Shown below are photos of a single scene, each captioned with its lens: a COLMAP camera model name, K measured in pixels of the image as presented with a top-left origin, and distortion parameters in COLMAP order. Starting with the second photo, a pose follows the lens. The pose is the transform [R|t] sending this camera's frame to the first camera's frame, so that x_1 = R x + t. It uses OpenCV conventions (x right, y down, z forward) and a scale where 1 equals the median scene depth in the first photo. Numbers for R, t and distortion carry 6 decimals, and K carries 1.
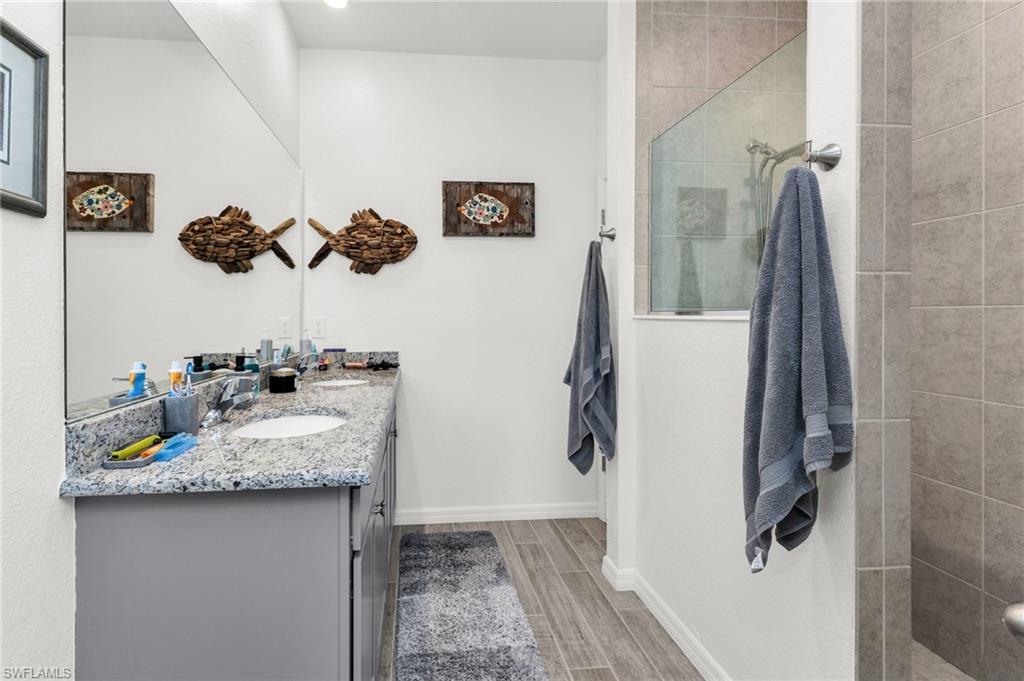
lens RADIAL K [[447.5, 0, 445.7], [0, 447.5, 314.5], [0, 0, 1]] dist [0.008994, 0.001263]
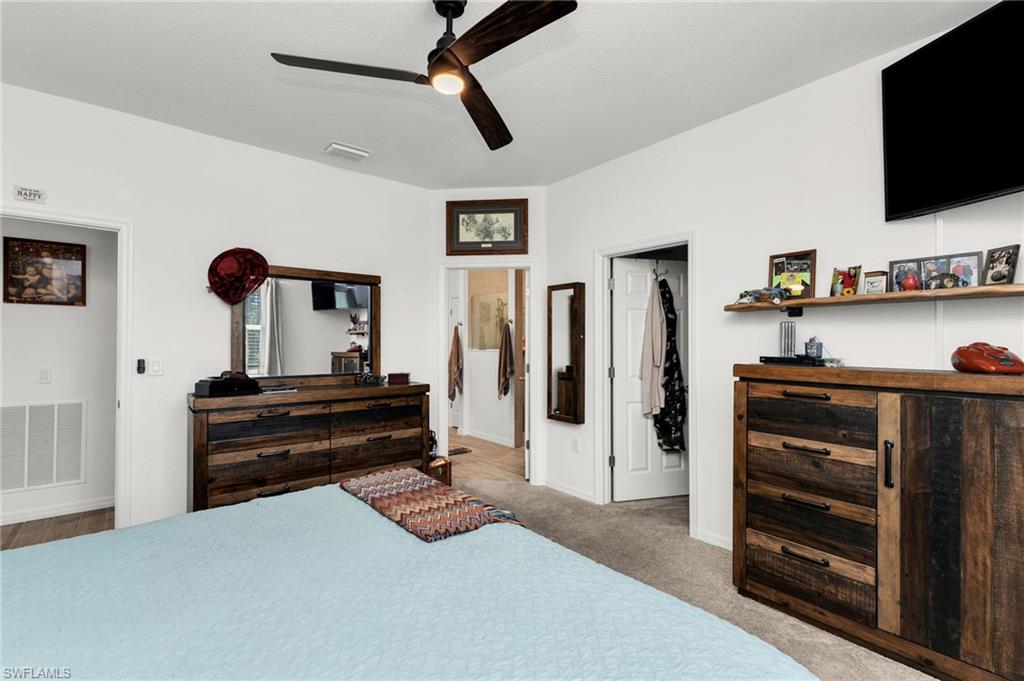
lens RADIAL K [[447.5, 0, 514.6], [0, 447.5, 339.7], [0, 0, 1]] dist [0.008994, 0.001263]
pose [[0.796238, 0.002481, 0.604978, -1.350030], [-0.001350, 0.999996, -0.002323, -0.066456], [-0.604982, 0.001033, 0.796239, -1.888812]]
